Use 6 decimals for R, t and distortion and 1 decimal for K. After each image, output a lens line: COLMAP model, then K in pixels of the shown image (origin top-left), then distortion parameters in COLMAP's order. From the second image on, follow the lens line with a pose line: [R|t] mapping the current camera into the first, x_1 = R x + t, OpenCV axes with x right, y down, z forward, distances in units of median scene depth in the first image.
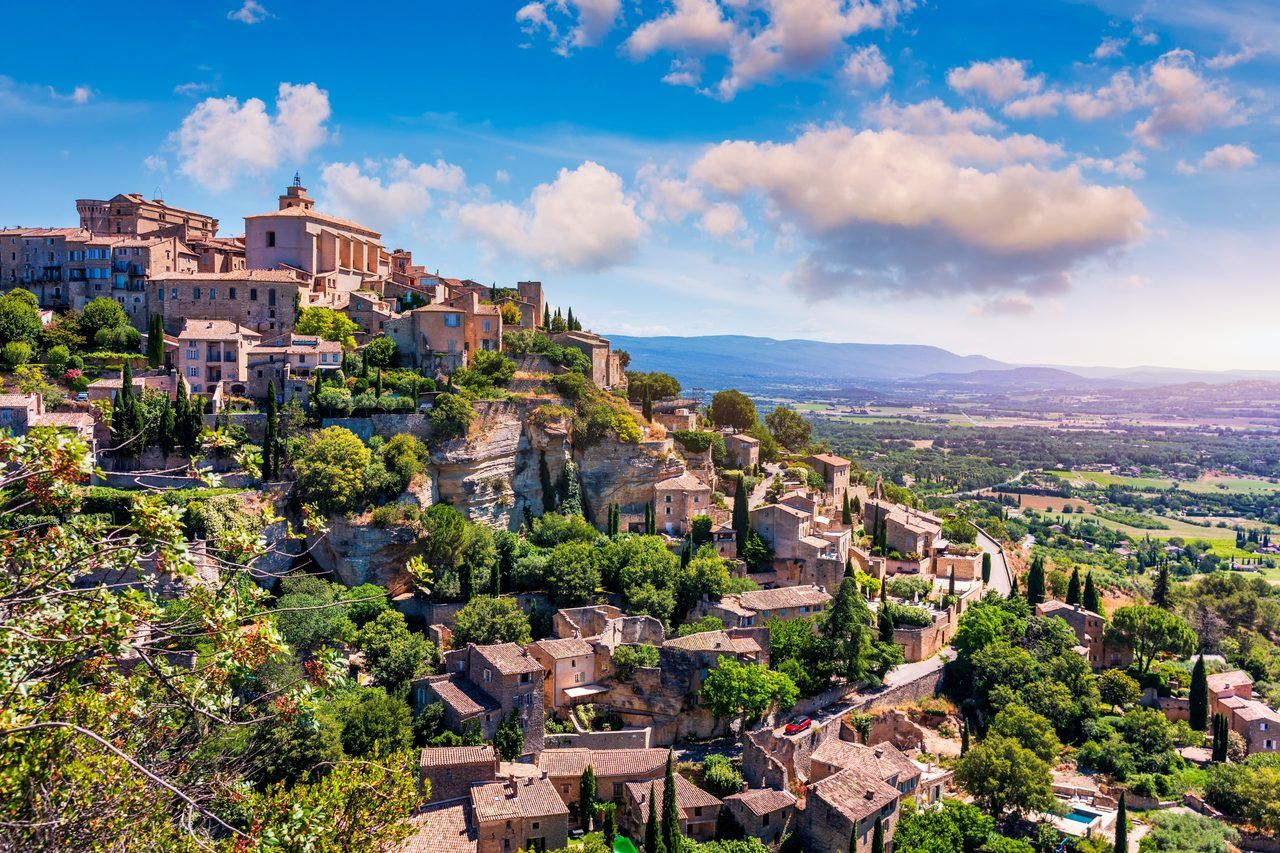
lens RADIAL K [[1123.5, 0, 640.0], [0, 1123.5, 426.5], [0, 0, 1]] dist [0.016065, 0.007235]
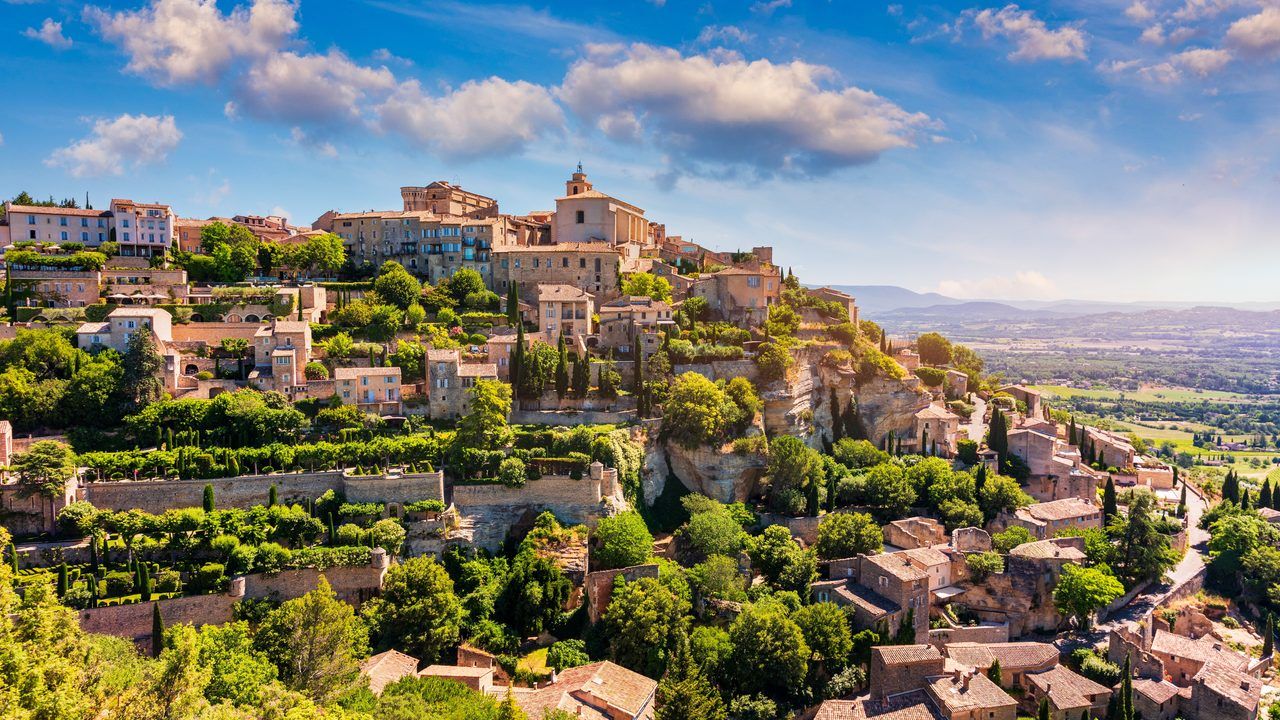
lens RADIAL K [[880.7, 0, 640.0], [0, 880.7, 360.0], [0, 0, 1]] dist [0.024545, 0.001610]
pose [[0.999766, -0.012975, -0.017317, -0.271048], [0.013128, 0.999876, 0.008727, -0.019272], [0.017202, -0.008953, 0.999812, 0.039533]]
